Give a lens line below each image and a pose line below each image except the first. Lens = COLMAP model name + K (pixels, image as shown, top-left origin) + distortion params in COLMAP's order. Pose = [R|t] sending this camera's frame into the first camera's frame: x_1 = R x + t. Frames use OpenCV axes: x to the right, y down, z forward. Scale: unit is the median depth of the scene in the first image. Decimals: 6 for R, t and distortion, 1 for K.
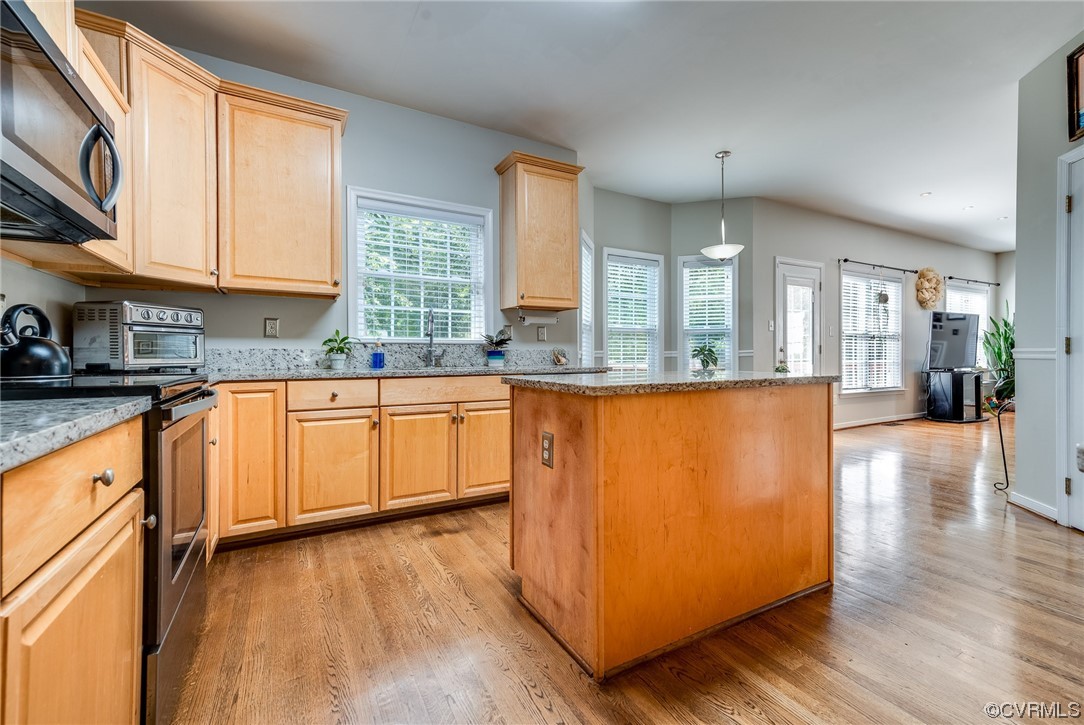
lens RADIAL K [[456.6, 0, 537.2], [0, 456.6, 357.4], [0, 0, 1]] dist [0.002360, 0.000493]
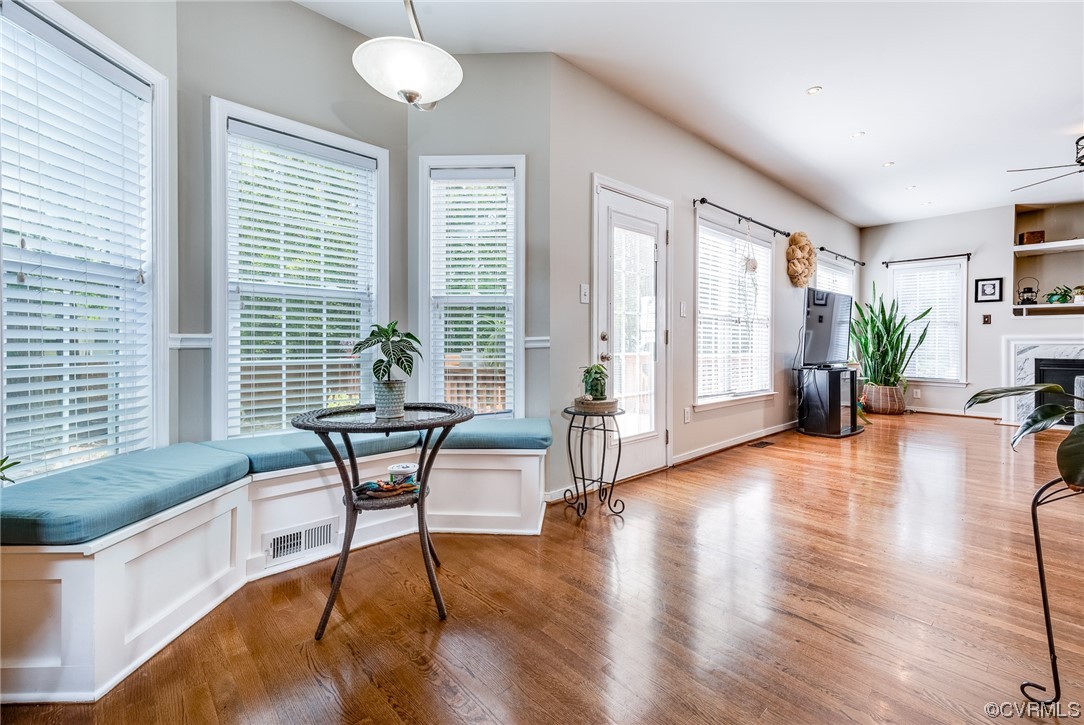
lens RADIAL K [[469.5, 0, 542.7], [0, 469.5, 346.8], [0, 0, 1]] dist [-0.000463, -0.000020]
pose [[0.969153, 0.004778, 0.246413, 0.261506], [-0.005231, 0.999986, 0.001181, -0.003296], [-0.246404, -0.002434, 0.969164, 0.368176]]
